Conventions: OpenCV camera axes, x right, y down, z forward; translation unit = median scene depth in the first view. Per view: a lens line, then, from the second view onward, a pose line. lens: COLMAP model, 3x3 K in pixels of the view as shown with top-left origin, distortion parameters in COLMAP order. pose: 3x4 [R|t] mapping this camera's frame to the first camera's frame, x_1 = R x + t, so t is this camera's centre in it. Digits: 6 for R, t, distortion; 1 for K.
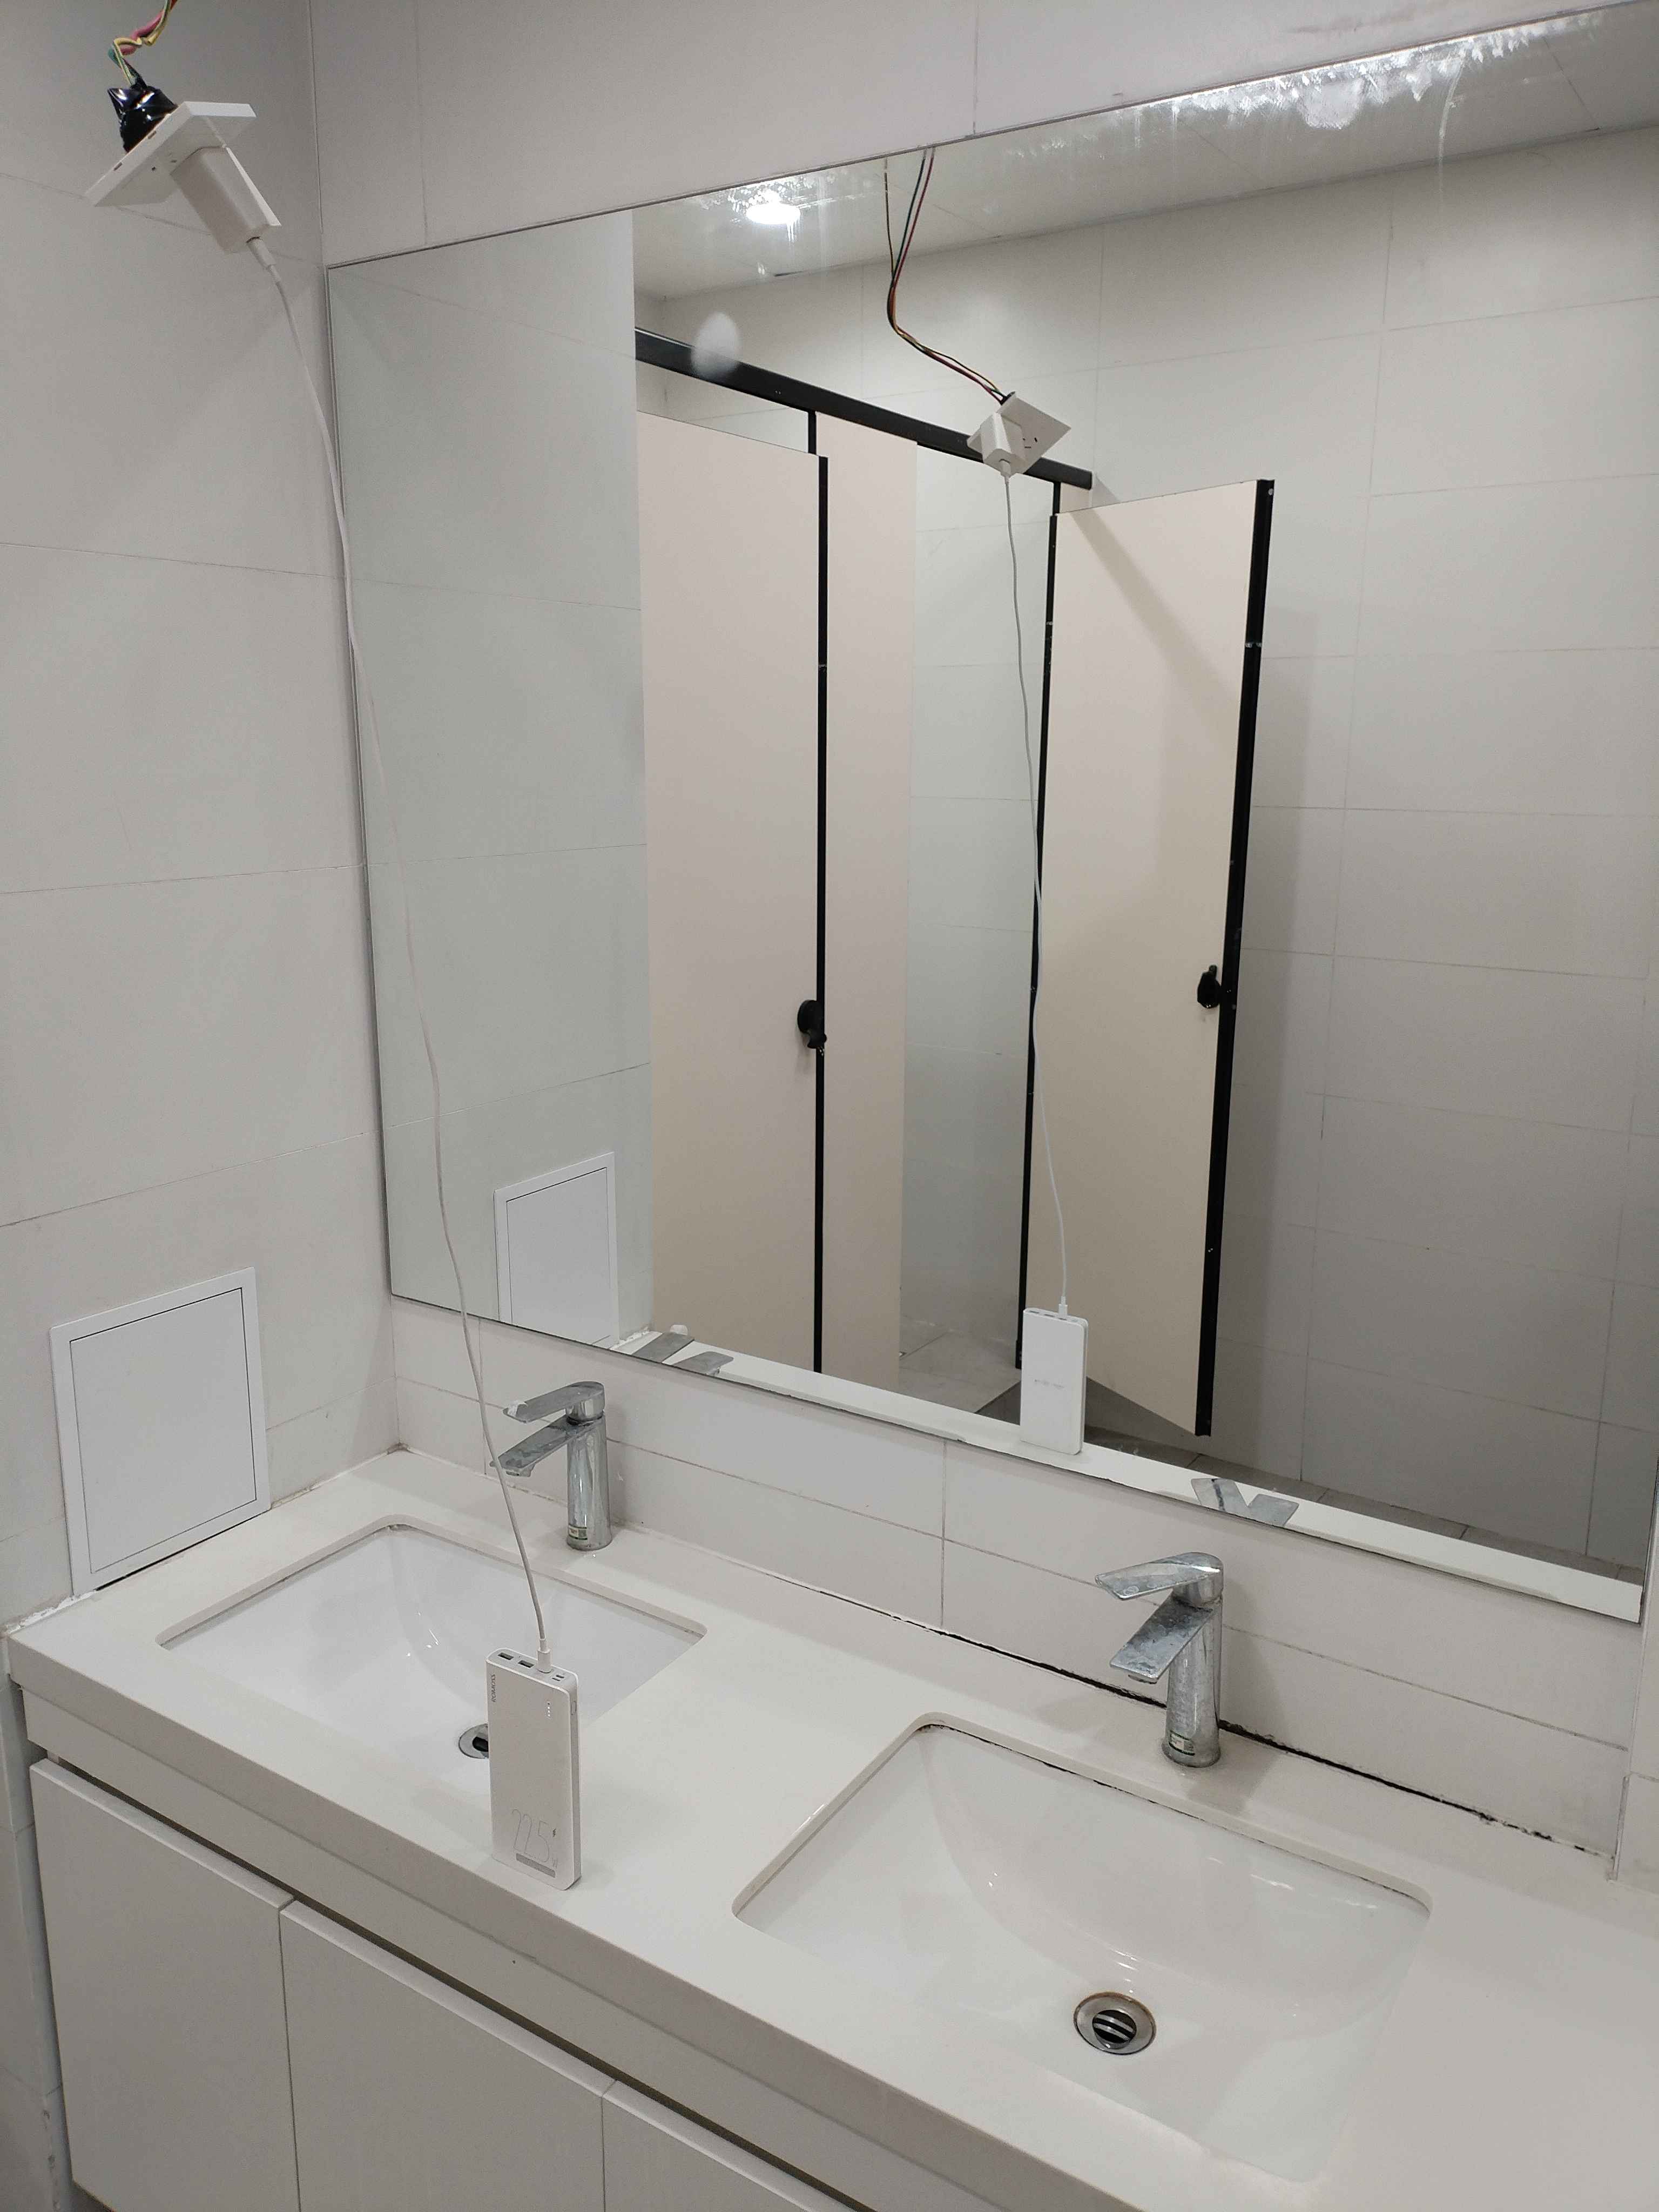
lens RADIAL K [[1701.5, 0, 829.5], [0, 1701.5, 1106.0], [0, 0, 1]] dist [0.121501, -0.158962]
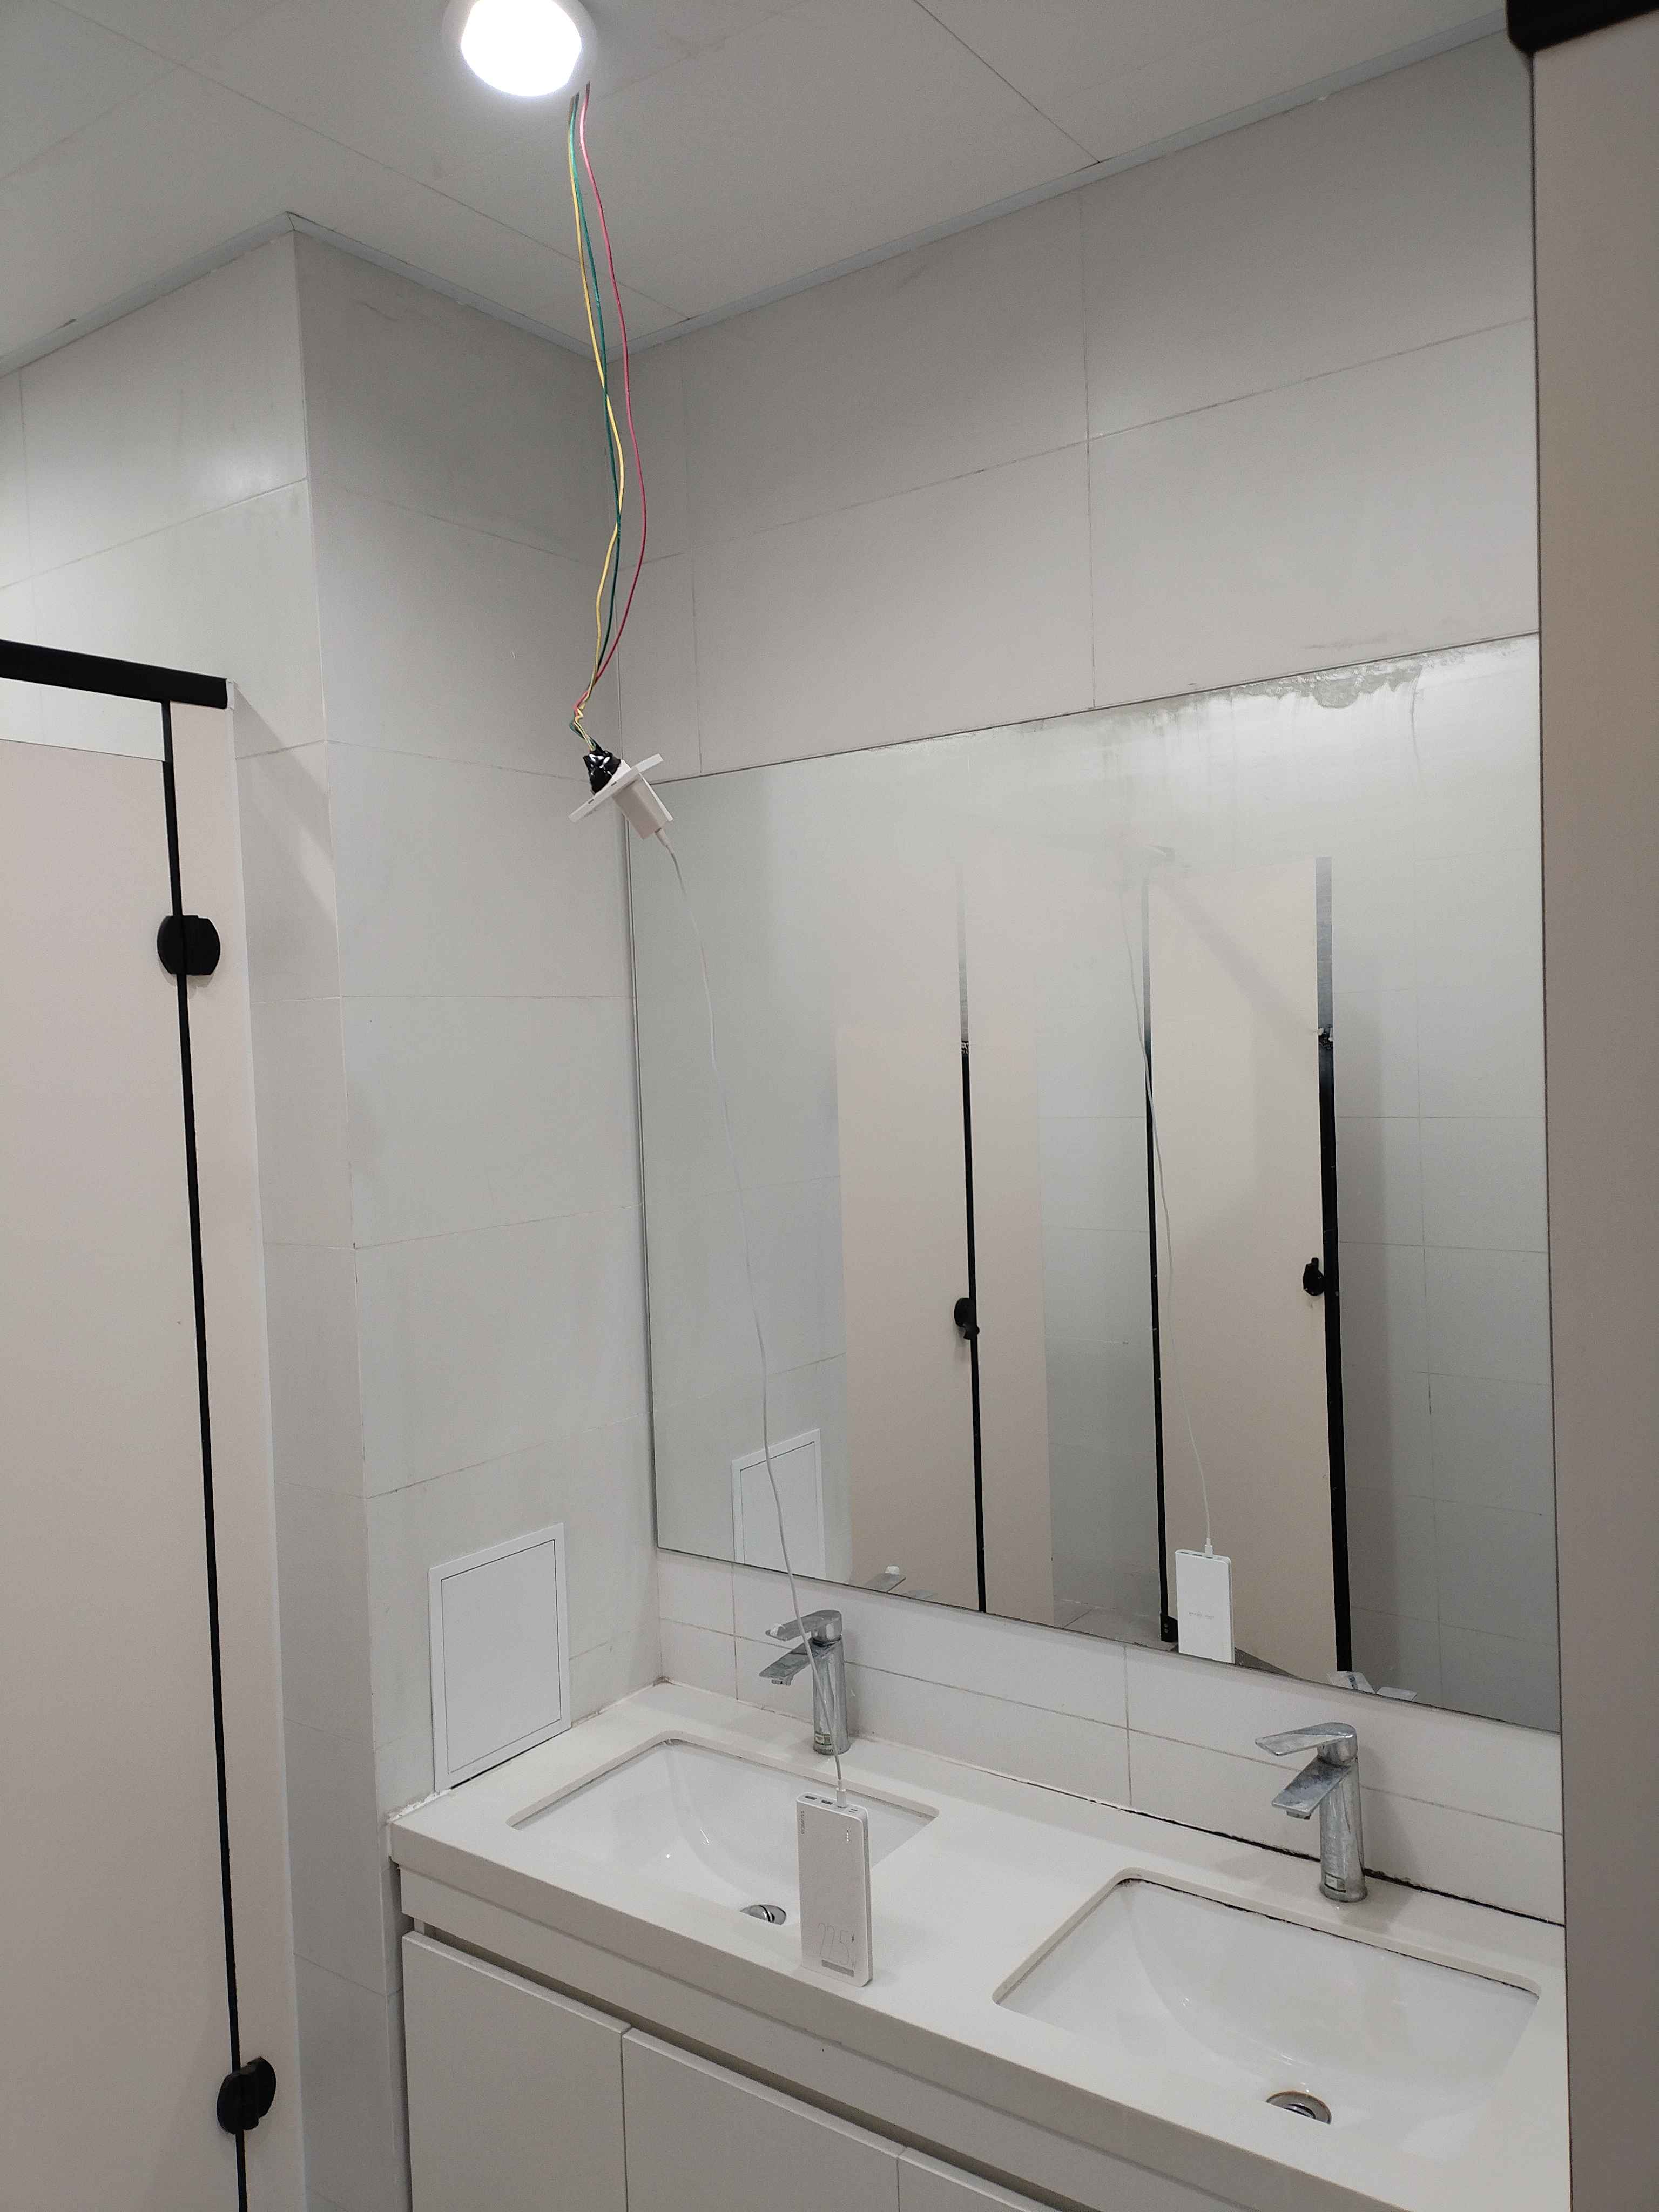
lens RADIAL K [[1701.5, 0, 829.5], [0, 1701.5, 1106.0], [0, 0, 1]] dist [0.121501, -0.158962]
pose [[0.997647, -0.040946, -0.054987, -0.060438], [0.030526, 0.983469, -0.178484, 0.025269], [0.061386, 0.176385, 0.982405, -0.313198]]
